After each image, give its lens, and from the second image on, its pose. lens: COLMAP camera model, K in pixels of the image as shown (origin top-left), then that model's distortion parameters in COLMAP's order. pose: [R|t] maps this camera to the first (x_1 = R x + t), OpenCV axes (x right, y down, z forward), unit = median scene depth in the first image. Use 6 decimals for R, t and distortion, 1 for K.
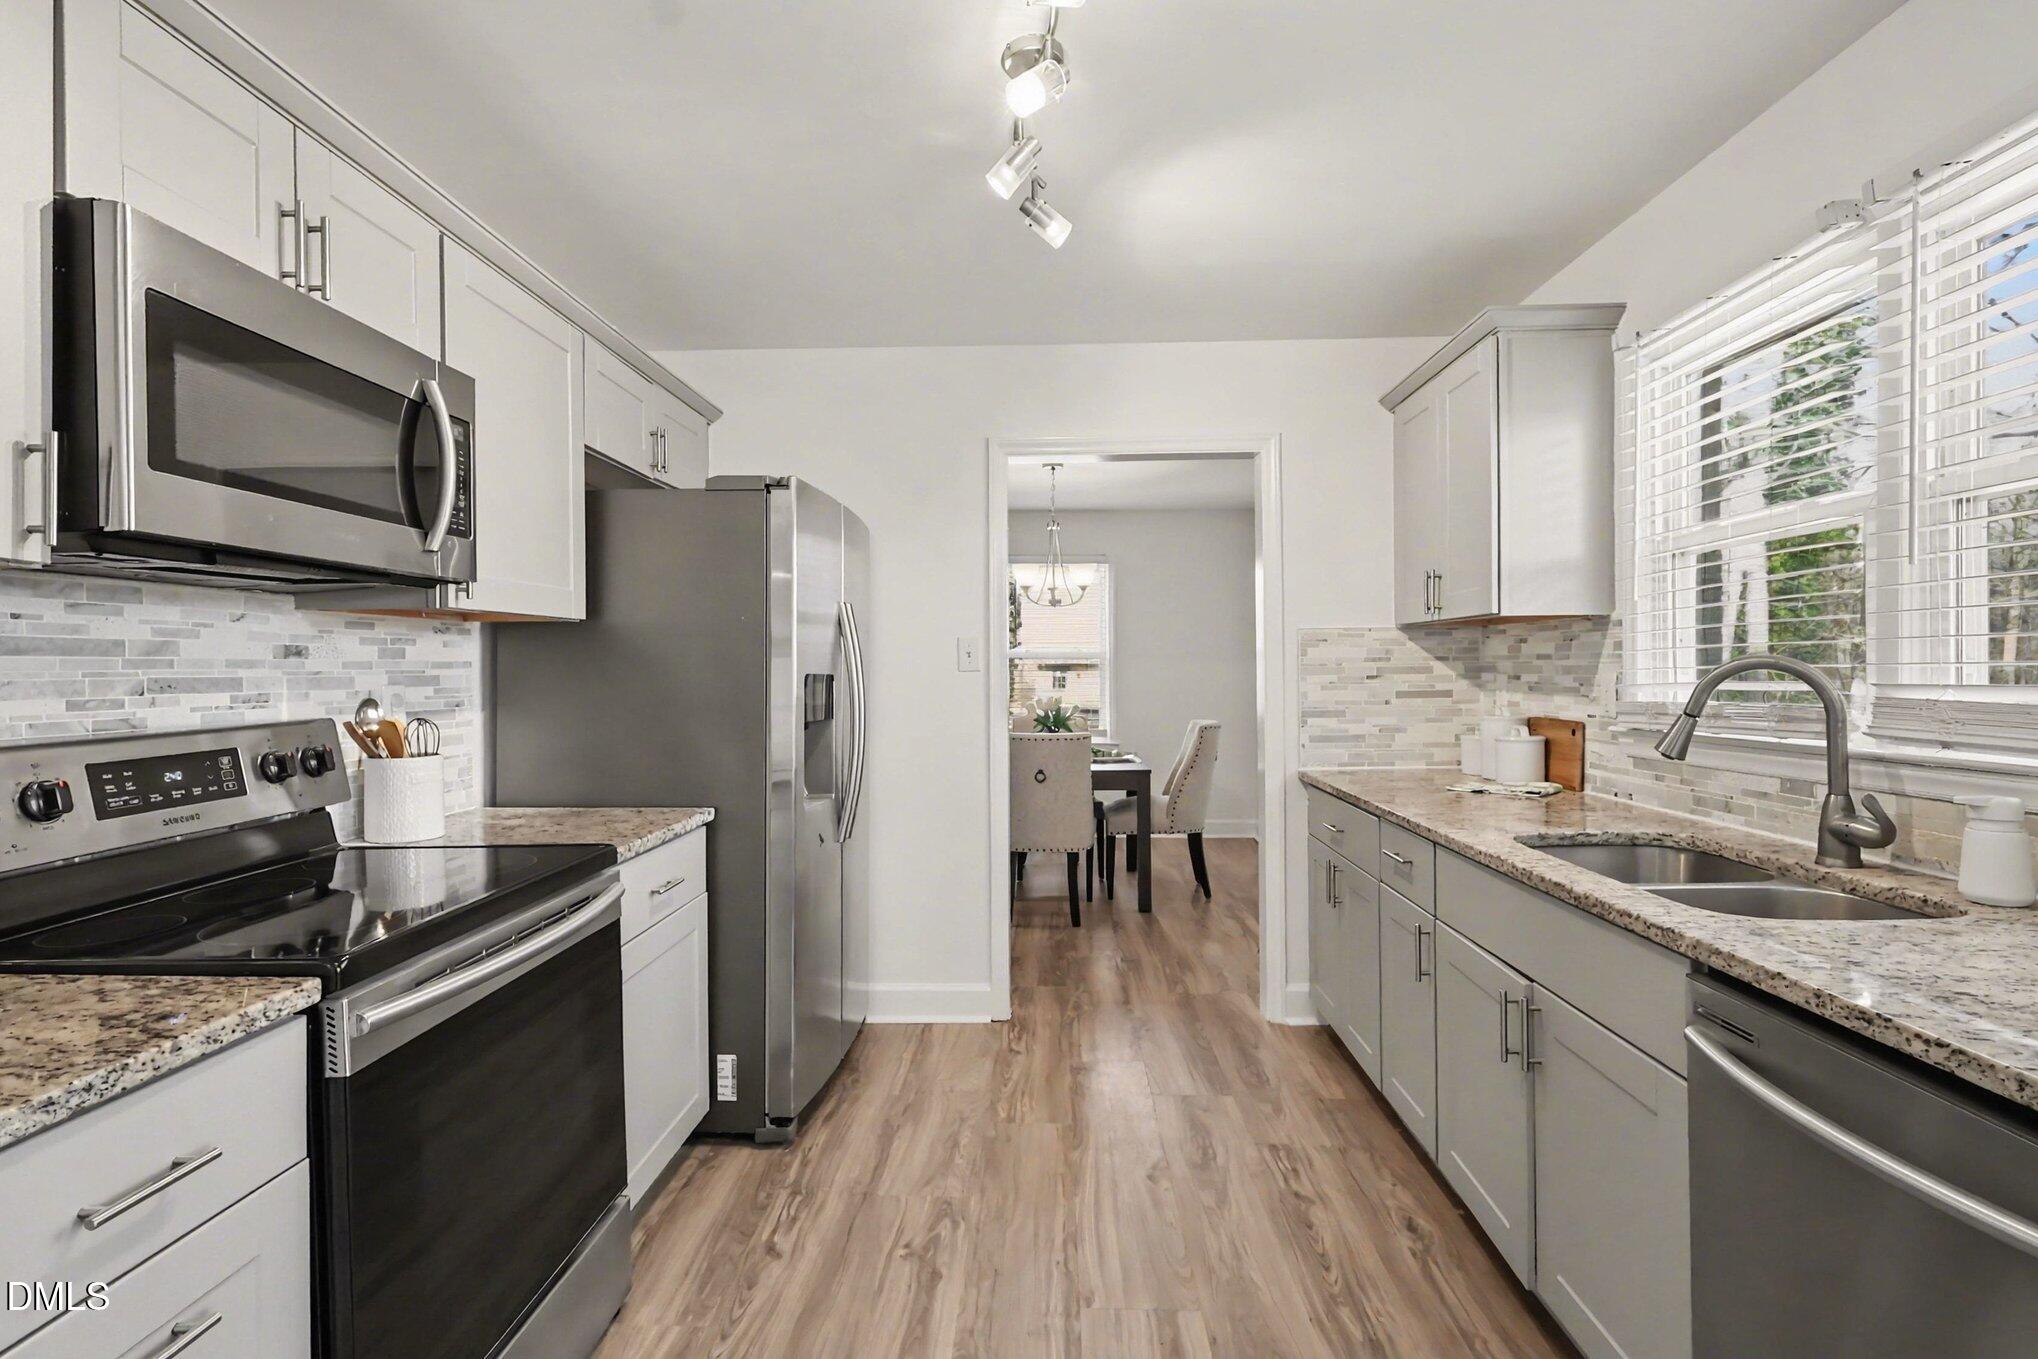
lens RADIAL K [[986.9, 0, 1023.0], [0, 986.9, 687.9], [0, 0, 1]] dist [0.014637, 0.000415]
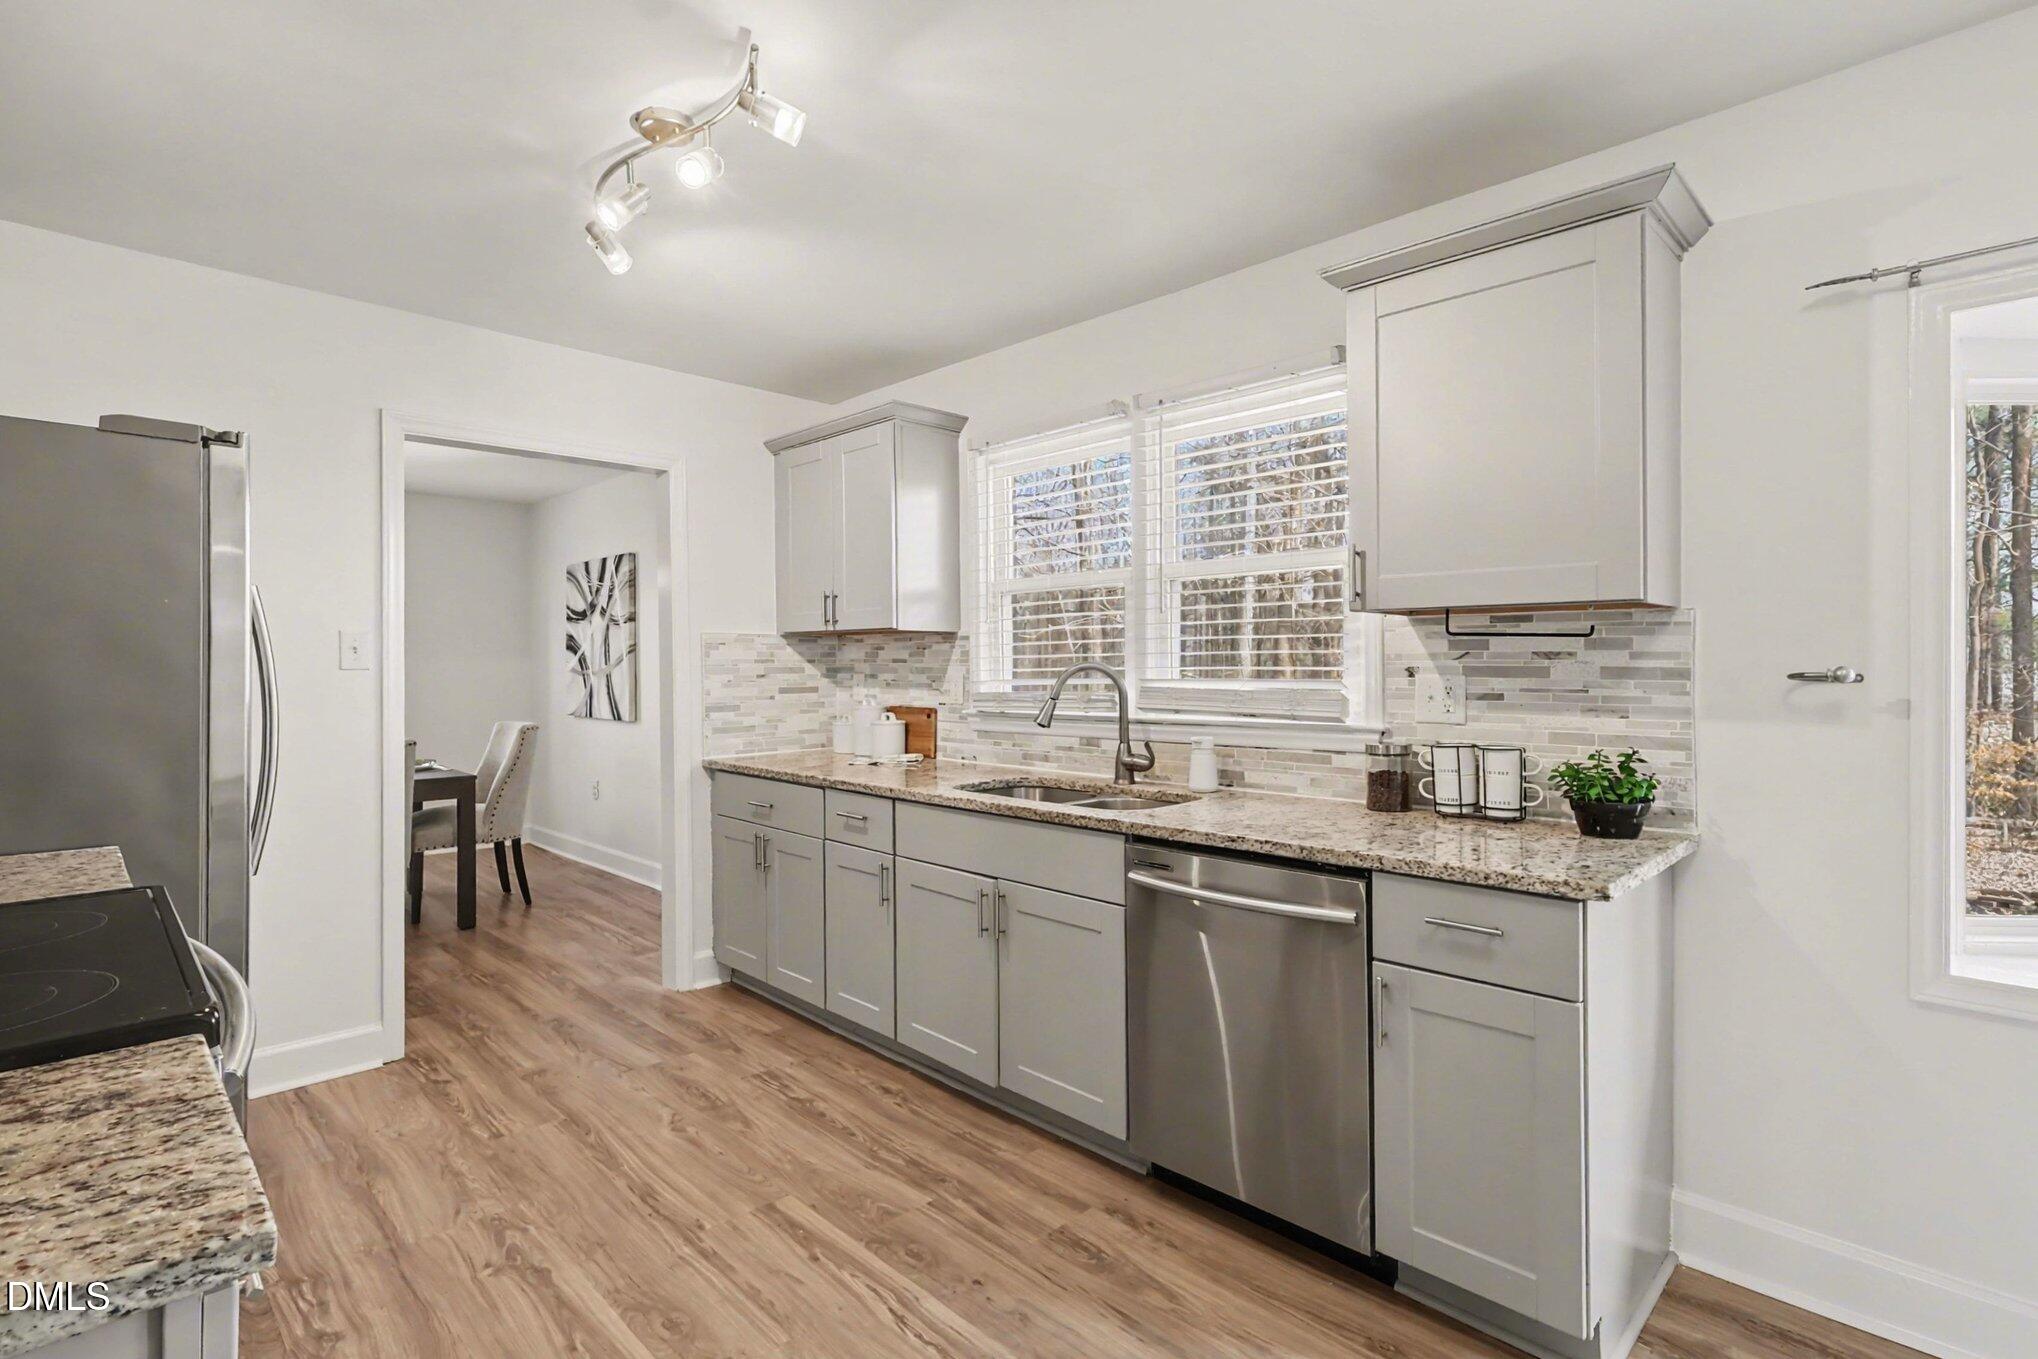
lens RADIAL K [[986.9, 0, 1004.4], [0, 986.9, 679.7], [0, 0, 1]] dist [0.014637, 0.000415]
pose [[0.694541, -0.002990, 0.719446, -0.375255], [0.008982, 0.999949, -0.004515, 0.001495], [-0.719397, 0.009598, 0.694533, -0.031728]]
